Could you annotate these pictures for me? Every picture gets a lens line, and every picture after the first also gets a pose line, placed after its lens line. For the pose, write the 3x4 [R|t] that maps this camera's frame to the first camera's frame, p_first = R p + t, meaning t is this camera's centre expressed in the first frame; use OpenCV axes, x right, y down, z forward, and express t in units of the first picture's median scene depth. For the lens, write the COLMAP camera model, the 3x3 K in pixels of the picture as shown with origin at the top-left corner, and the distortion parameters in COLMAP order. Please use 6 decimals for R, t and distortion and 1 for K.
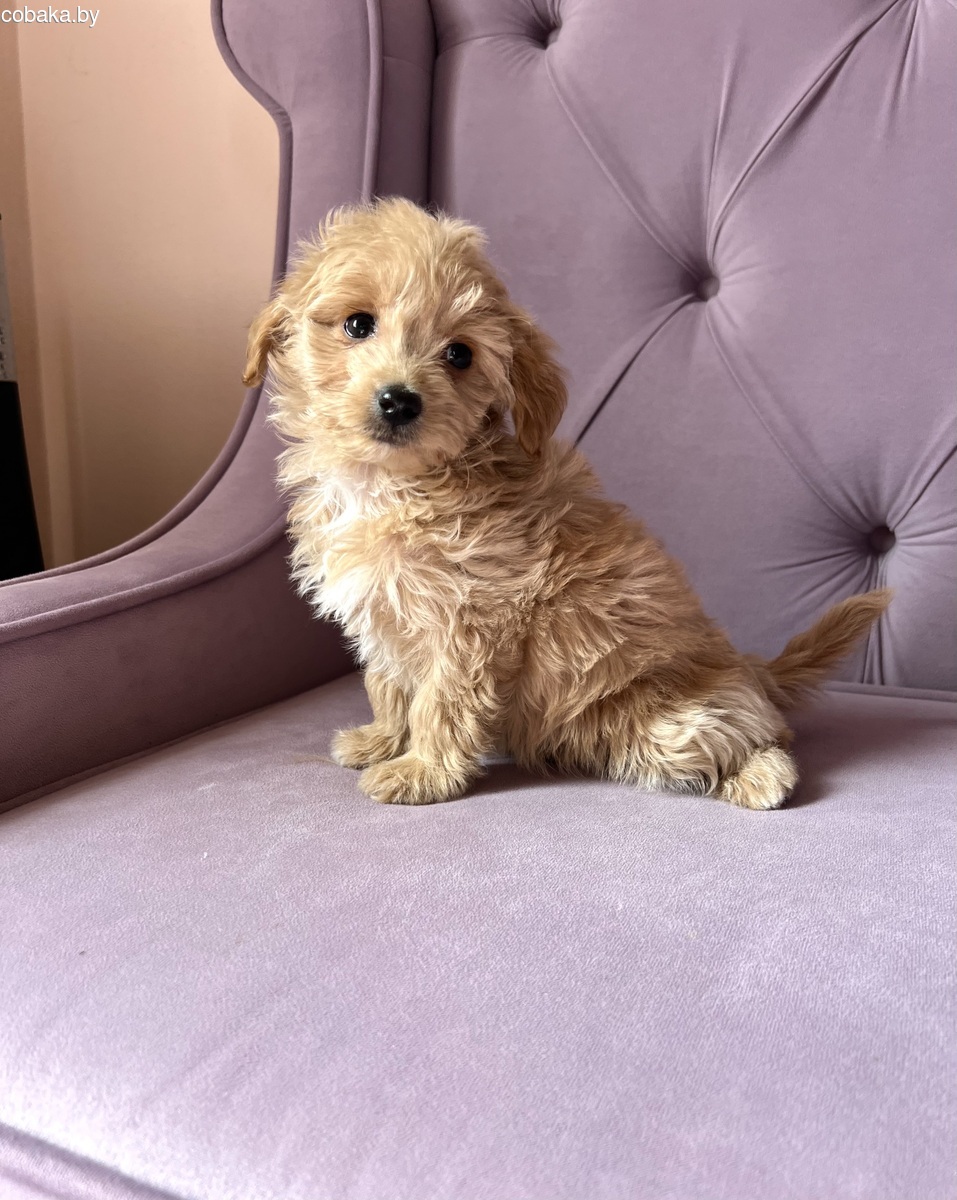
lens RADIAL K [[988.0, 0, 468.2], [0, 988.0, 629.6], [0, 0, 1]] dist [0.010906, -0.008773]
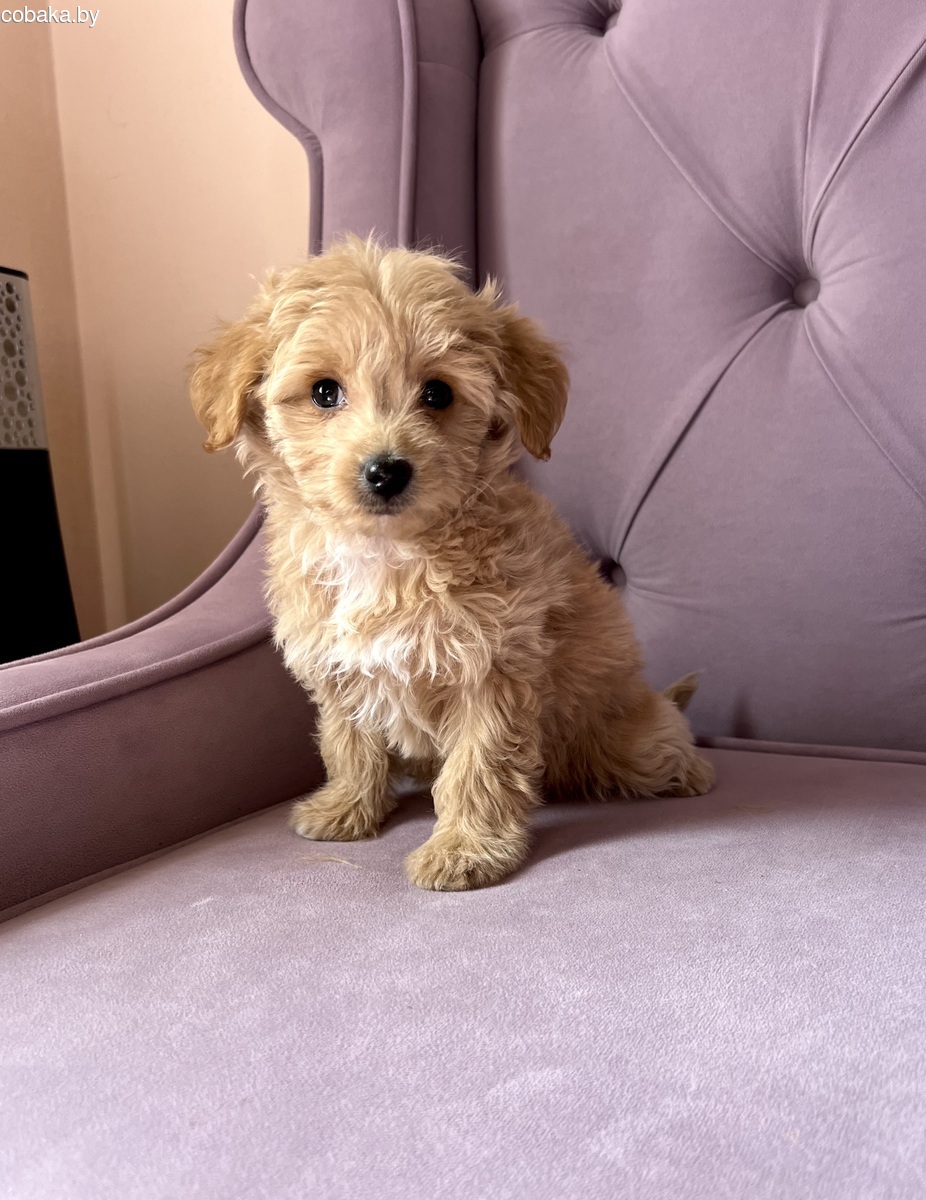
lens RADIAL K [[1018.7, 0, 428.4], [0, 1018.7, 678.7], [0, 0, 1]] dist [0.003523, -0.013110]
pose [[0.990540, -0.025664, -0.134803, 0.042961], [0.023974, 0.999612, -0.014147, -0.013961], [0.135114, 0.010782, 0.990771, 0.131926]]
